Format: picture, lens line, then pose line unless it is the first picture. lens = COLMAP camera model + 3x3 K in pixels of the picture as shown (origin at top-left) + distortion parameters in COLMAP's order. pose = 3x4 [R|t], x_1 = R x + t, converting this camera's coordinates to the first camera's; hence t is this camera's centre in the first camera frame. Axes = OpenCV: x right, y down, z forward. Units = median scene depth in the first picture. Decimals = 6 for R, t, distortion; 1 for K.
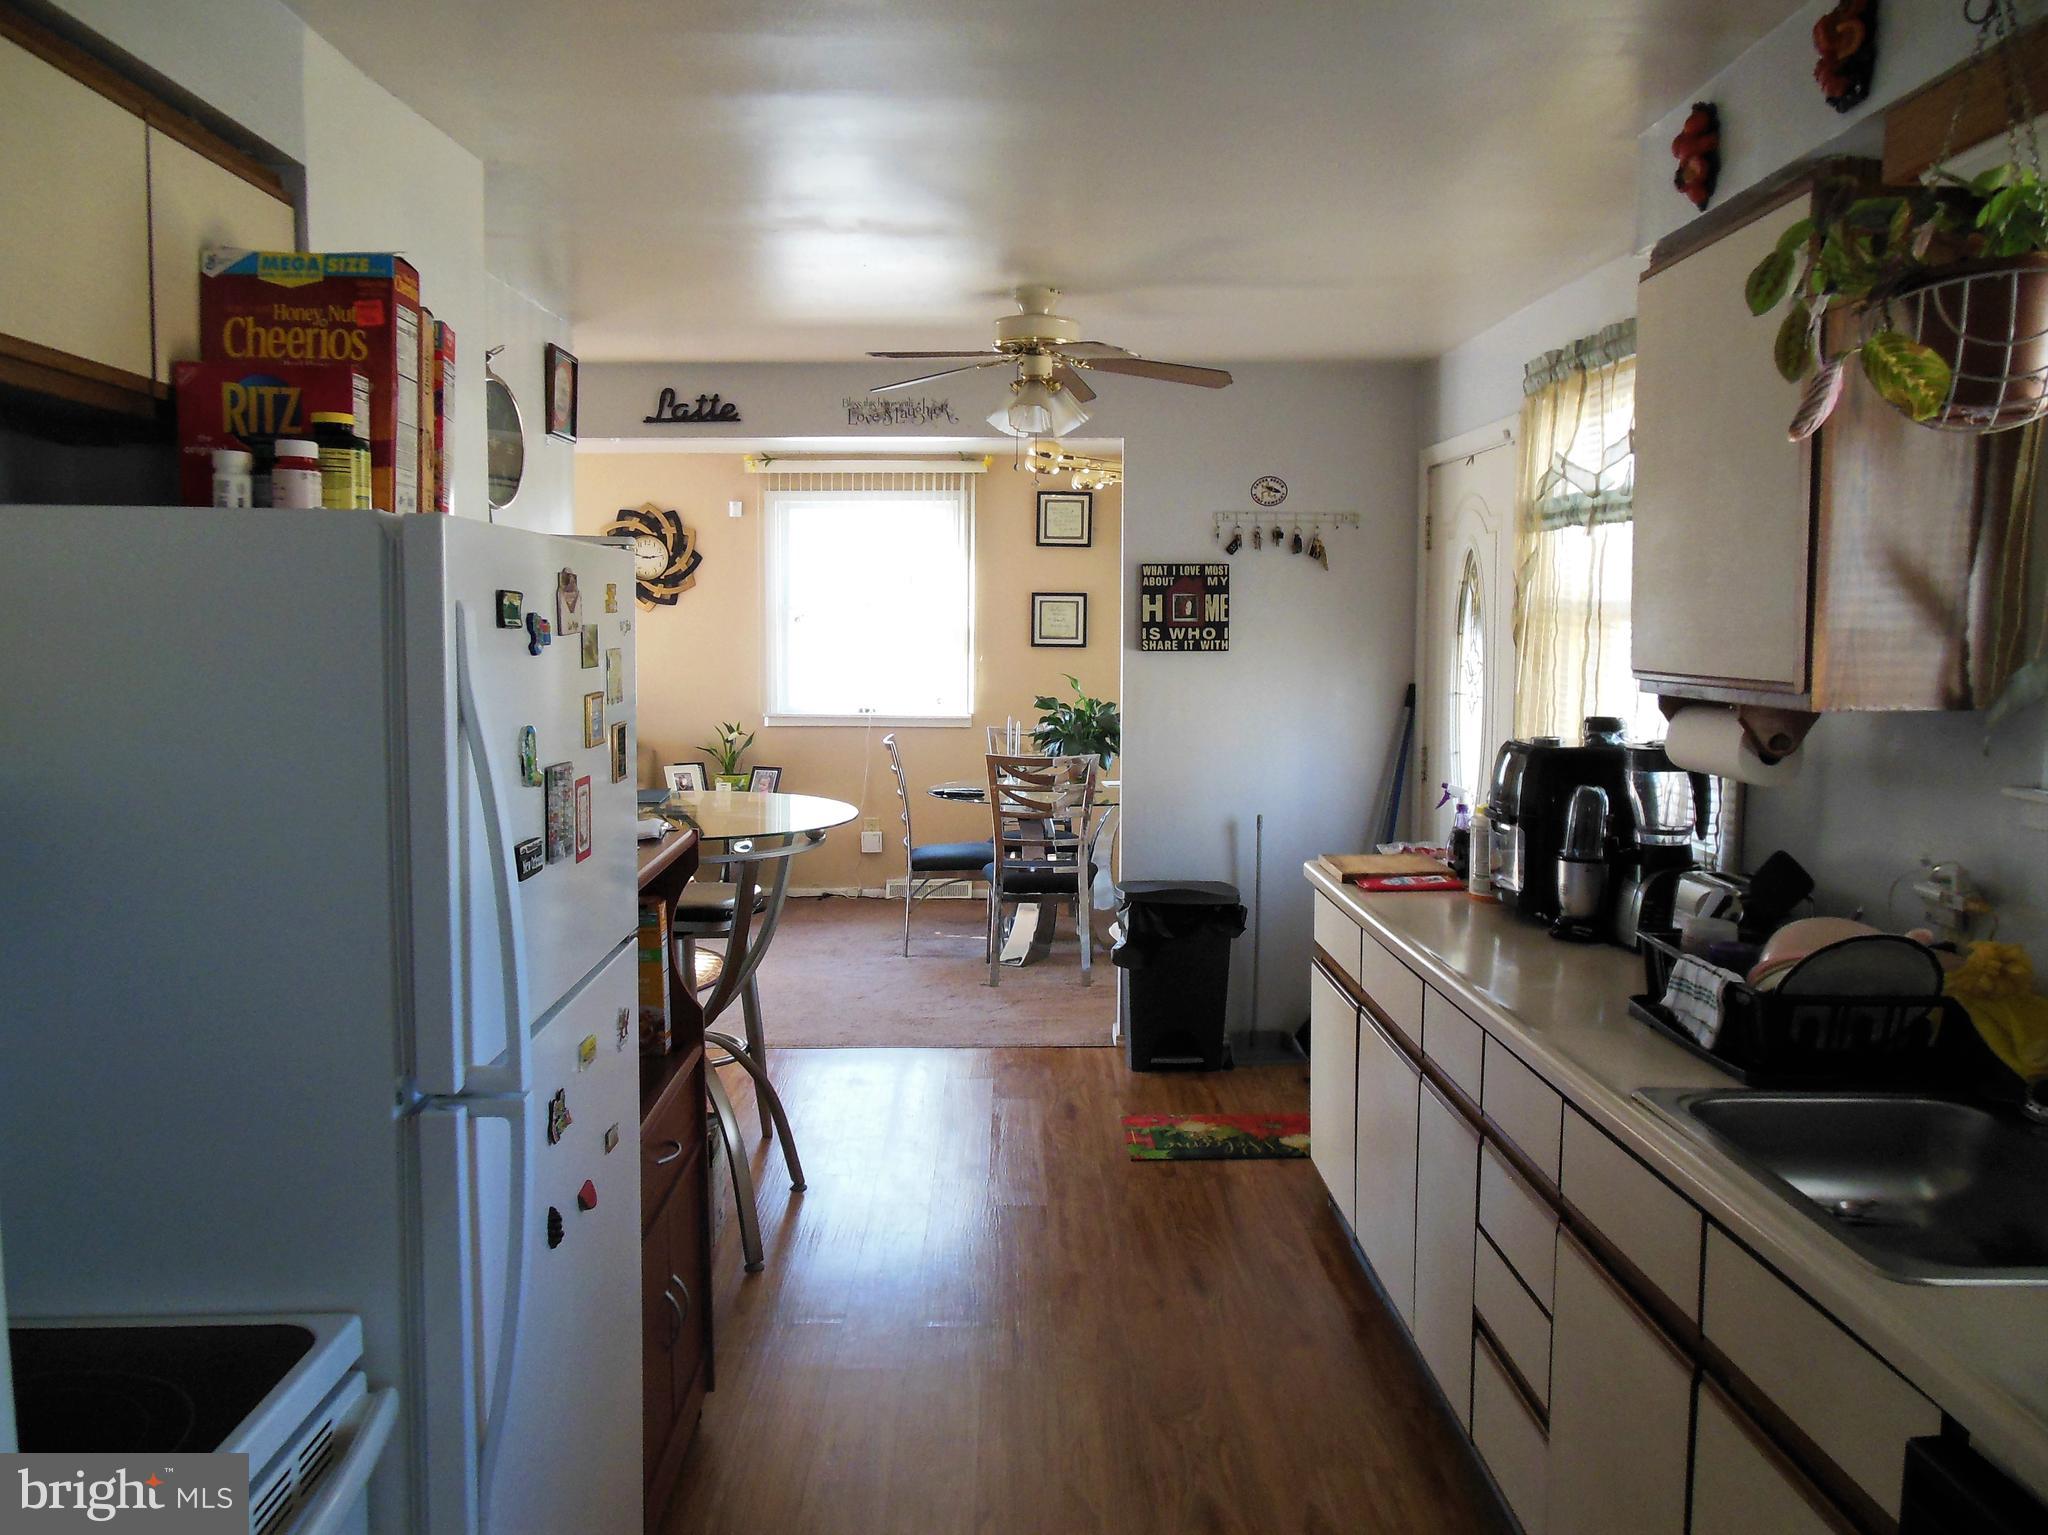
lens RADIAL K [[1558.8, 0, 1022.7], [0, 1558.8, 769.6], [0, 0, 1]] dist [-0.064590, 0.102944]
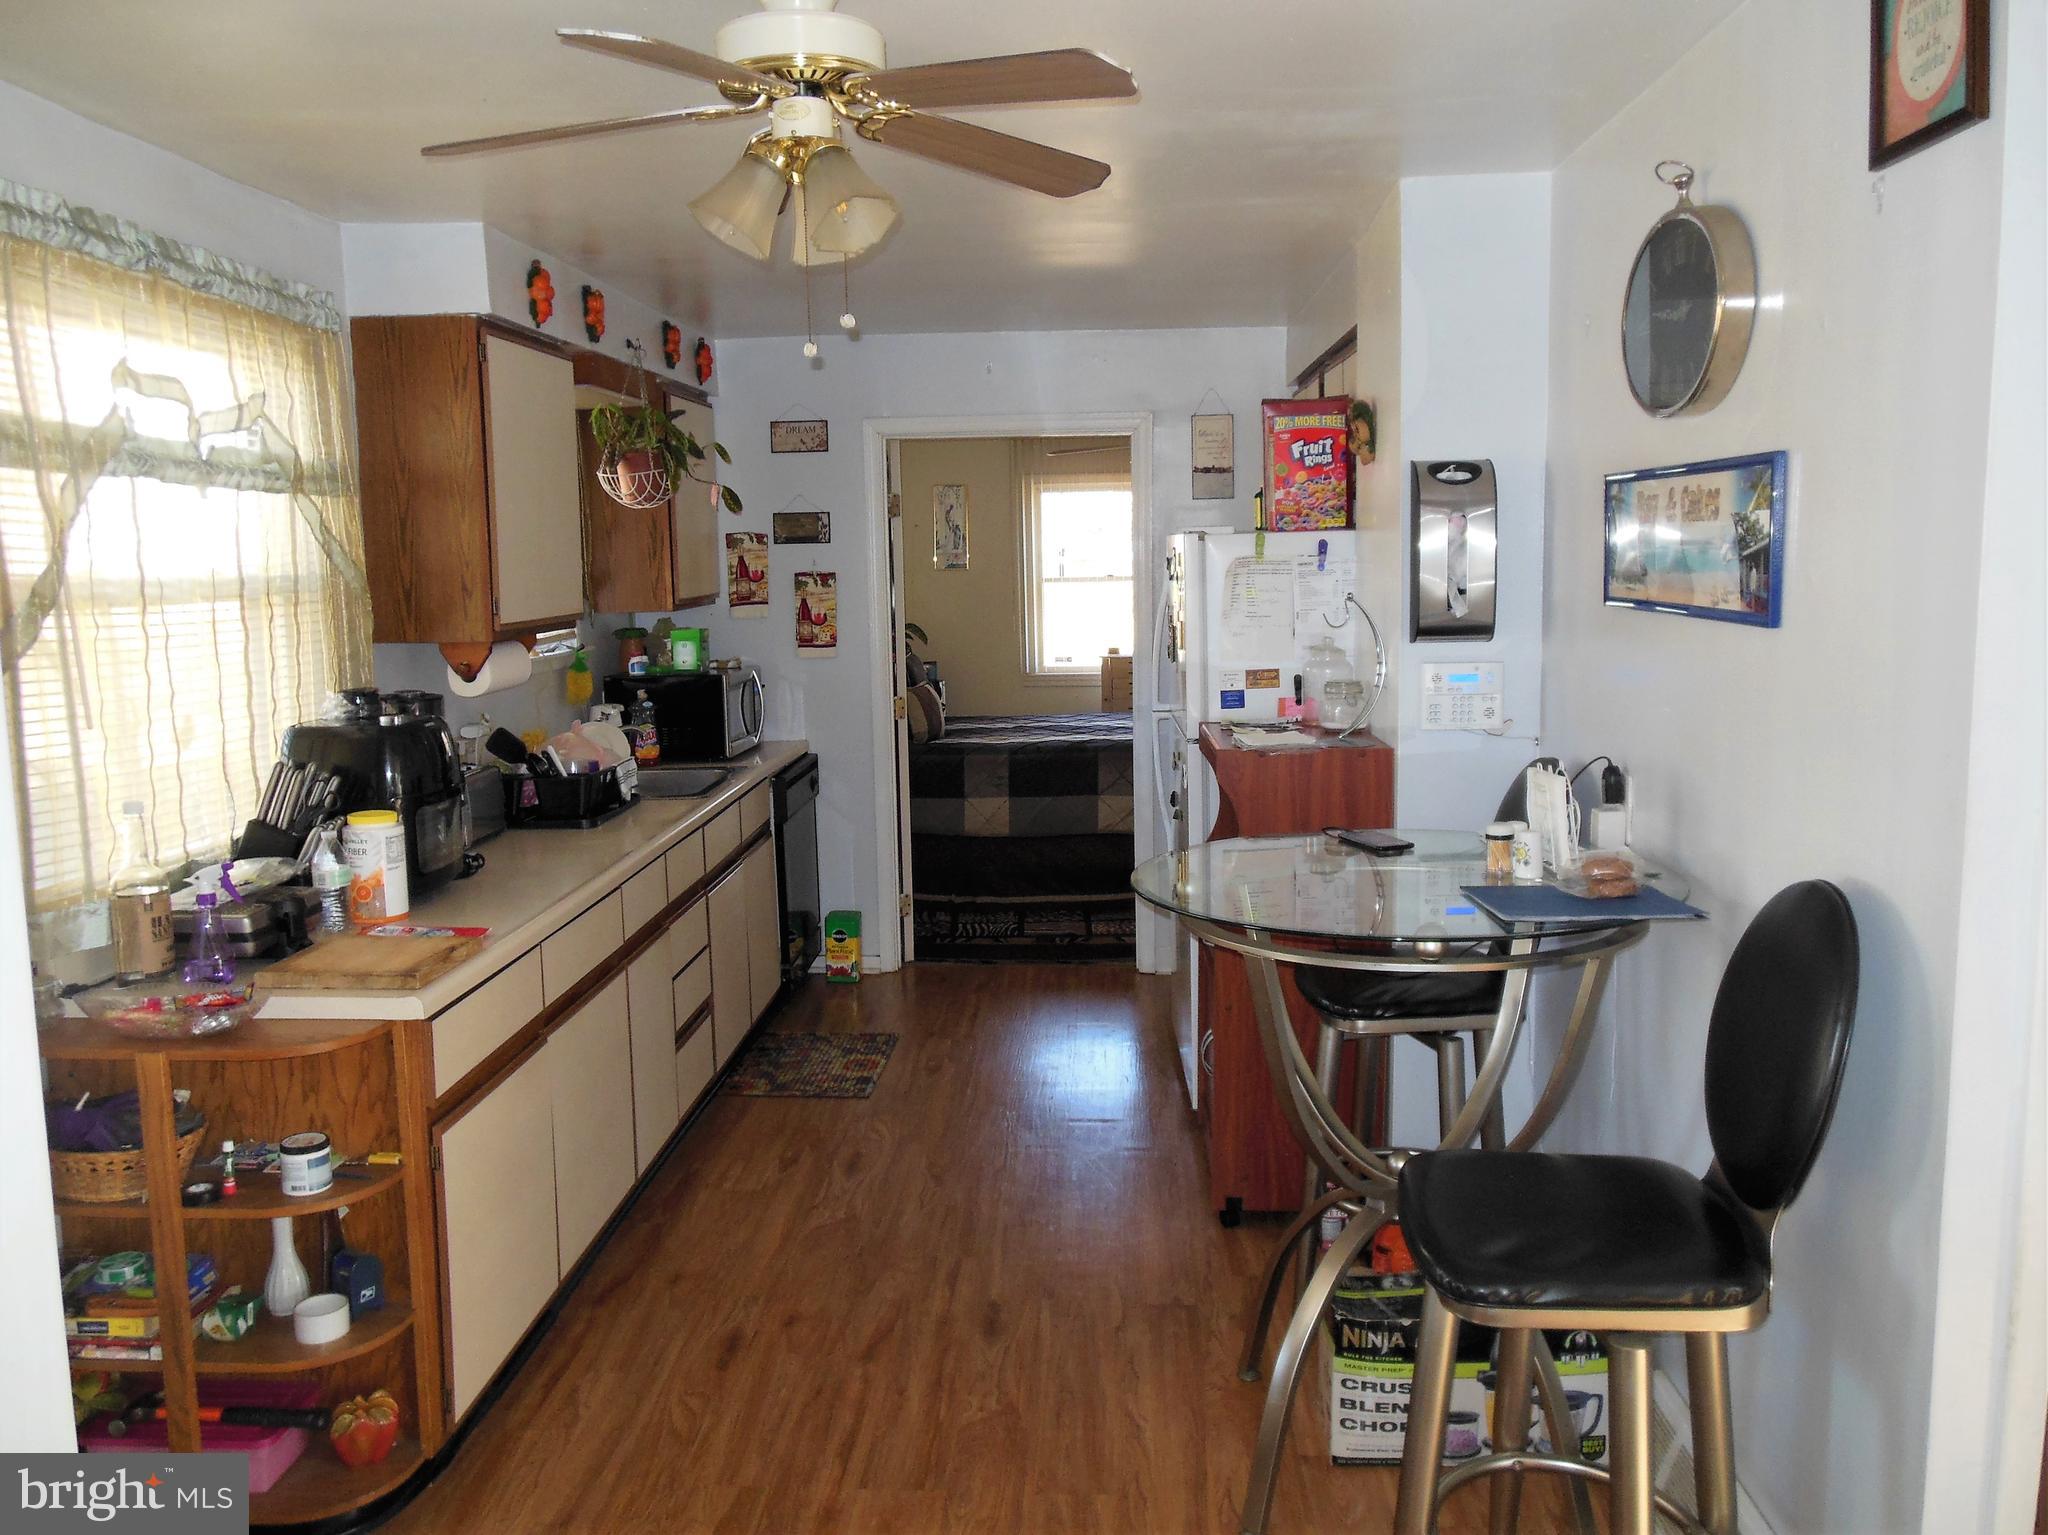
lens RADIAL K [[1558.8, 0, 1022.7], [0, 1558.8, 769.6], [0, 0, 1]] dist [-0.064590, 0.102944]
pose [[-0.997826, 0.002303, 0.065858, -0.110985], [0.017682, 0.972099, 0.233906, -0.191345], [-0.063482, 0.234562, -0.970026, 1.773767]]
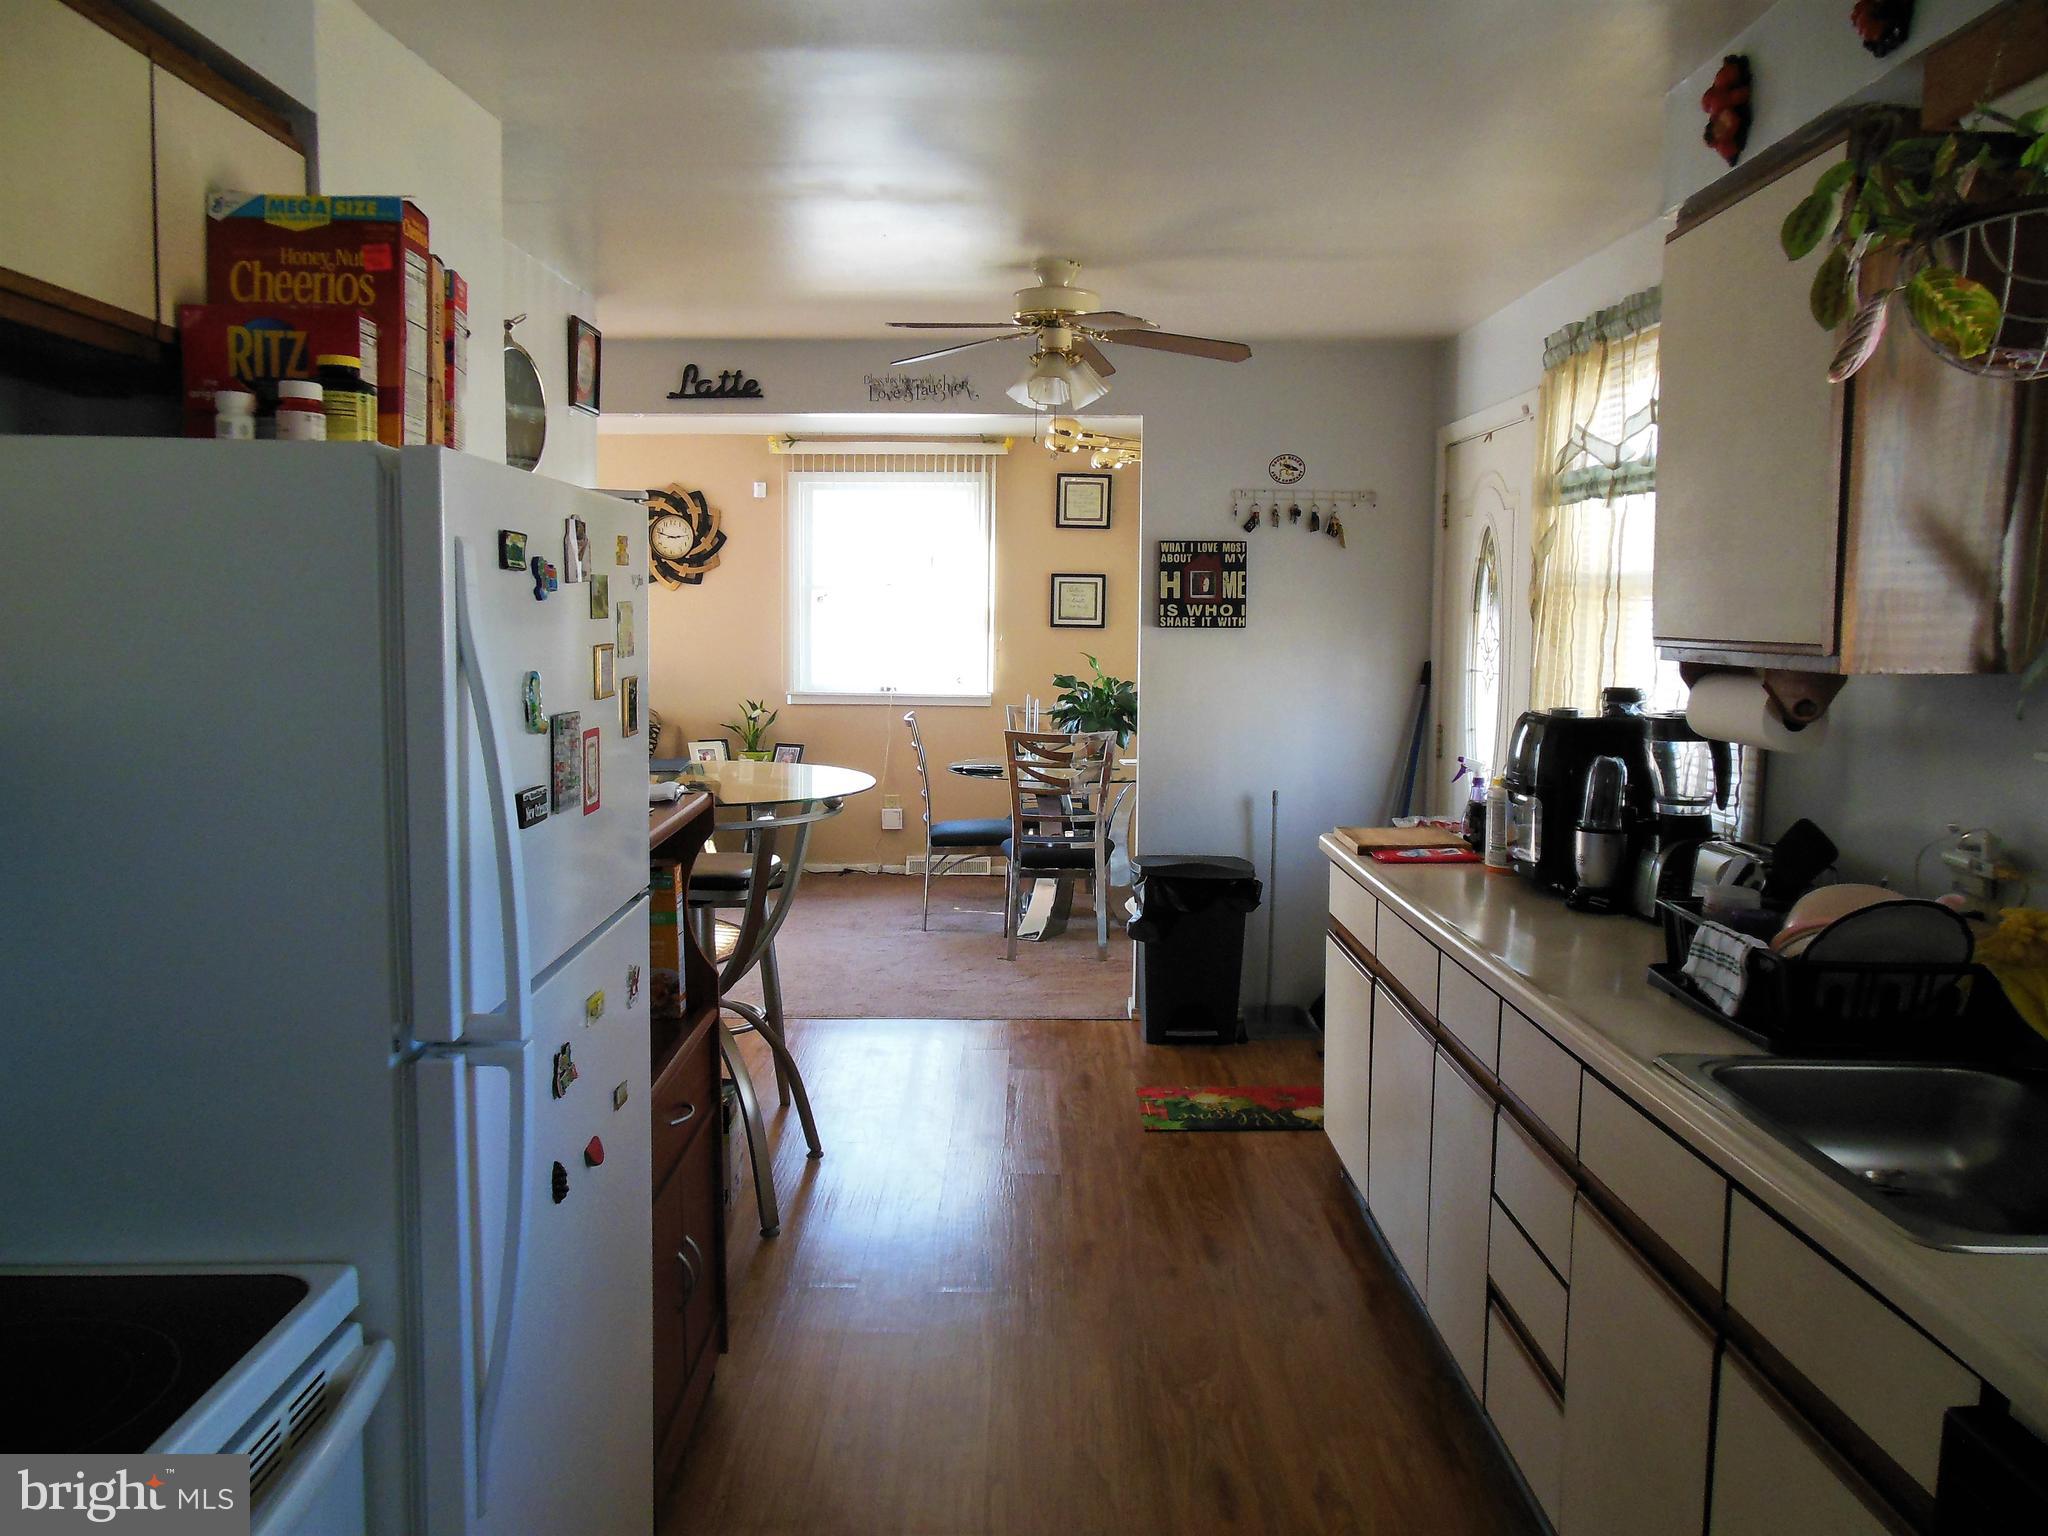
lens RADIAL K [[1520.7, 0, 1024.2], [0, 1520.7, 768.9], [0, 0, 1]] dist [-0.056628, 0.089282]
pose [[0.999904, 0.006231, -0.012340, 0.002435], [-0.006135, 0.999951, 0.007815, 0.011626], [0.012388, -0.007739, 0.999893, 0.020921]]
